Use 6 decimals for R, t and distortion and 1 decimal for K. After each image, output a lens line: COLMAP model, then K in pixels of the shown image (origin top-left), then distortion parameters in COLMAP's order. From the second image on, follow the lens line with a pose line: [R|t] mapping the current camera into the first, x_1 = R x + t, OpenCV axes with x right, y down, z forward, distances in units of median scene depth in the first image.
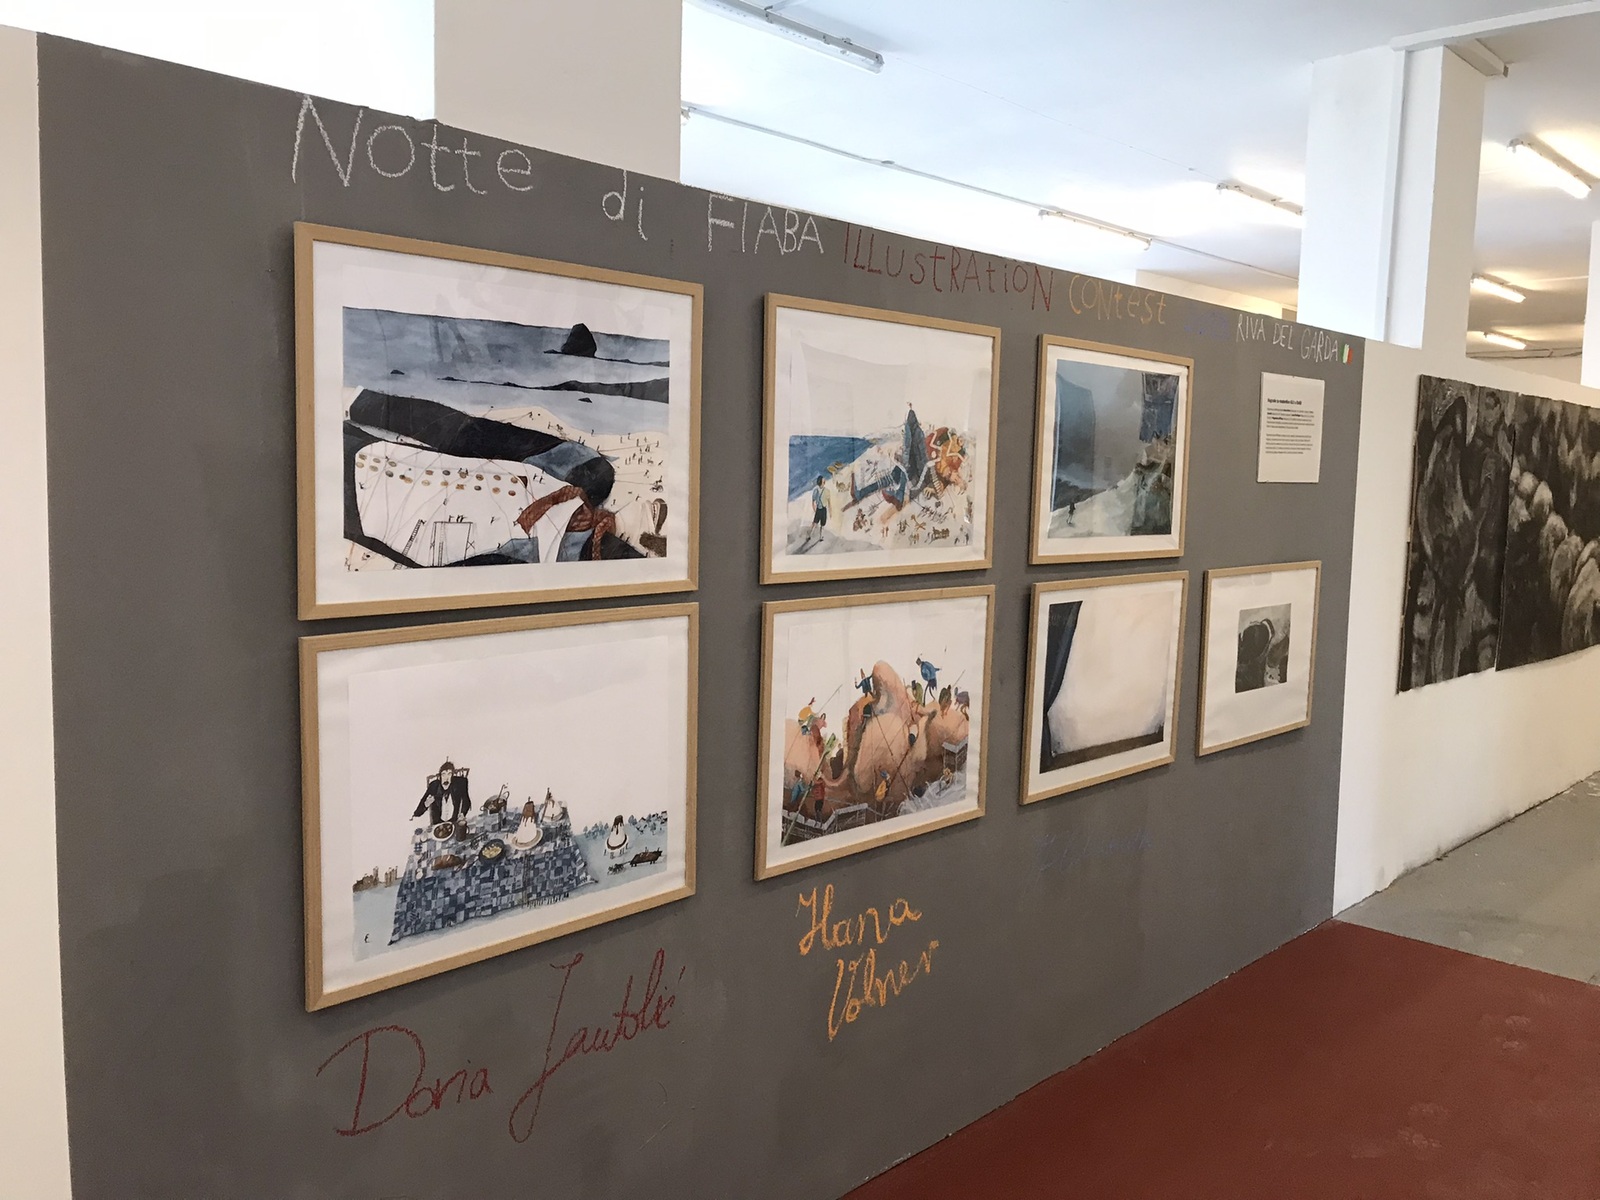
lens RADIAL K [[1386.4, 0, 800.0], [0, 1386.4, 600.0], [0, 0, 1]] dist [0.067236, -0.003808]
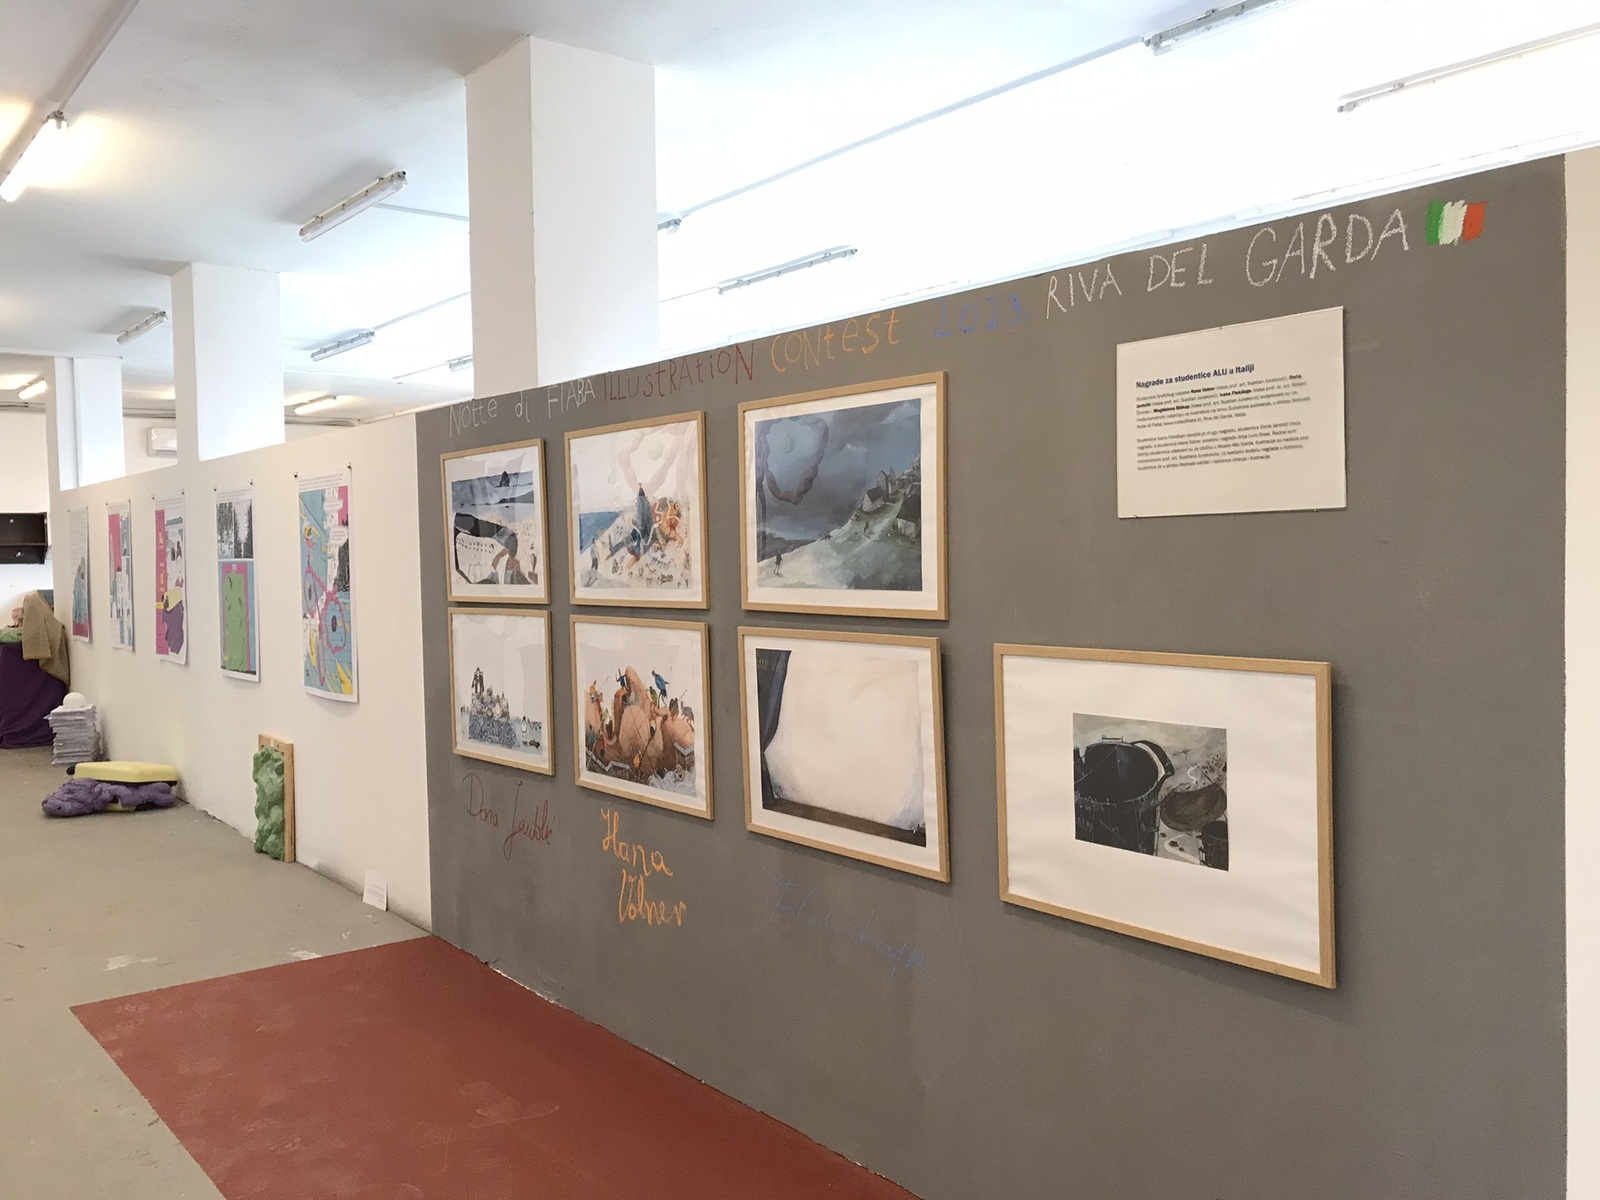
lens RADIAL K [[1386.4, 0, 800.0], [0, 1386.4, 600.0], [0, 0, 1]] dist [0.067236, -0.003808]
pose [[-0.176726, 0.015013, -0.984146, 1.401930], [-0.080408, 0.996321, 0.029638, -0.078380], [0.980970, 0.084371, -0.174869, 1.392102]]
